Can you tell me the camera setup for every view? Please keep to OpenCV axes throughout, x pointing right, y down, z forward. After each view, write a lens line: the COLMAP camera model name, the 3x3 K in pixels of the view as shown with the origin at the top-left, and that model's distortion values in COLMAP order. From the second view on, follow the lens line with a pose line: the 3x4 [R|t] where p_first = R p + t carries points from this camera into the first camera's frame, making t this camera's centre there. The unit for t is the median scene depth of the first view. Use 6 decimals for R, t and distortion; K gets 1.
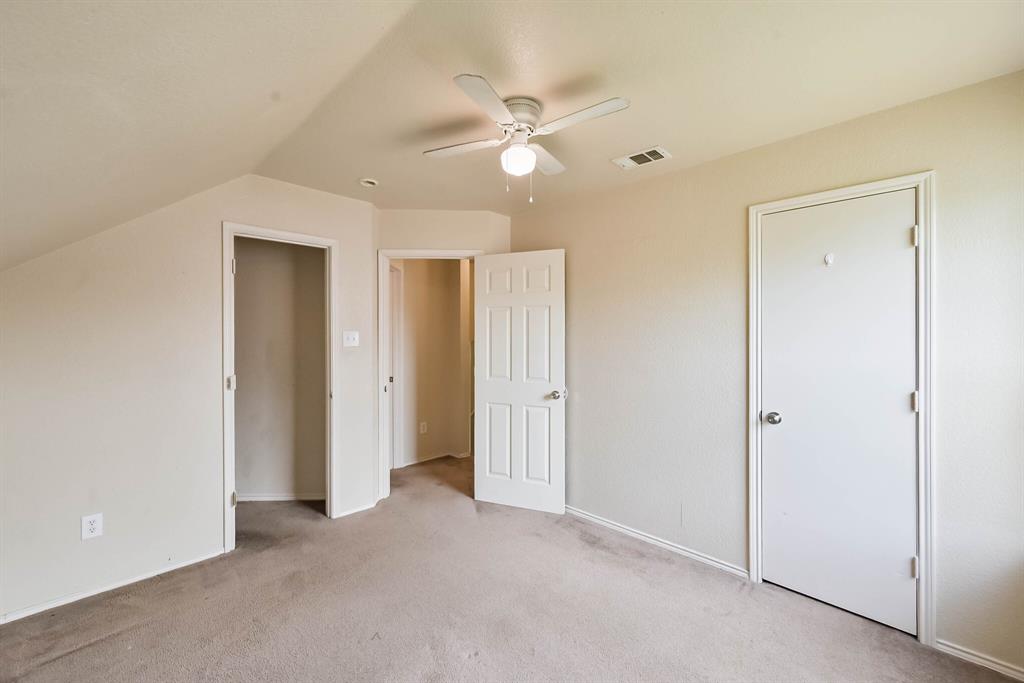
lens RADIAL K [[423.2, 0, 506.5], [0, 423.2, 339.4], [0, 0, 1]] dist [0.000124, 0.000101]
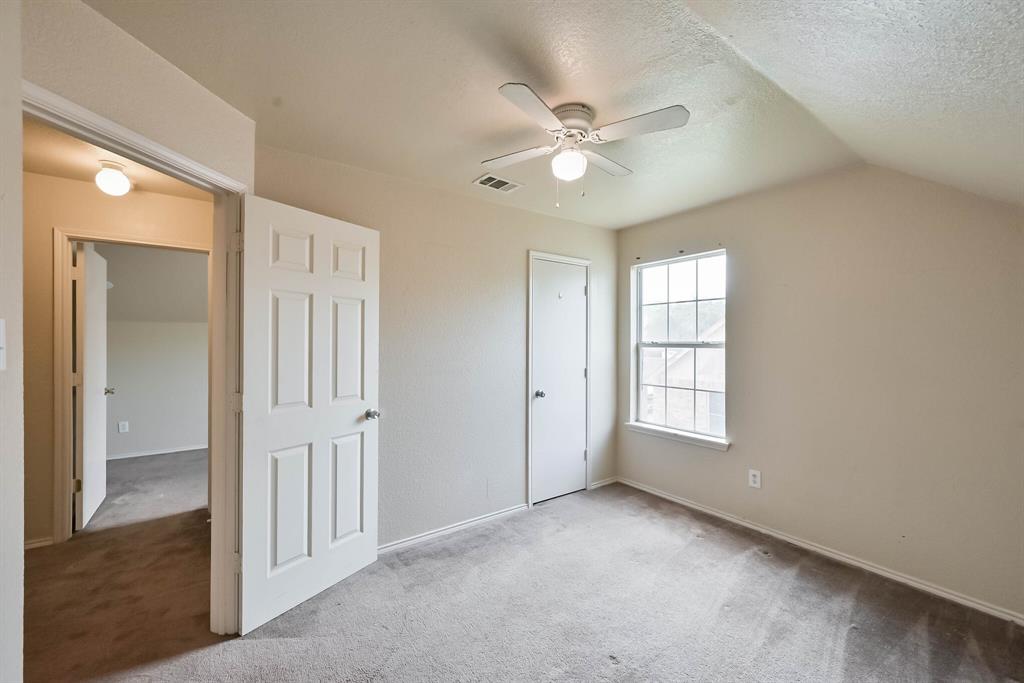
lens RADIAL K [[423.2, 0, 506.5], [0, 423.2, 339.4], [0, 0, 1]] dist [0.000124, 0.000101]
pose [[0.133781, 0.001341, 0.991010, -0.846398], [0.007948, 0.999965, -0.002426, -0.005129], [-0.990979, 0.008201, 0.133766, 0.858897]]
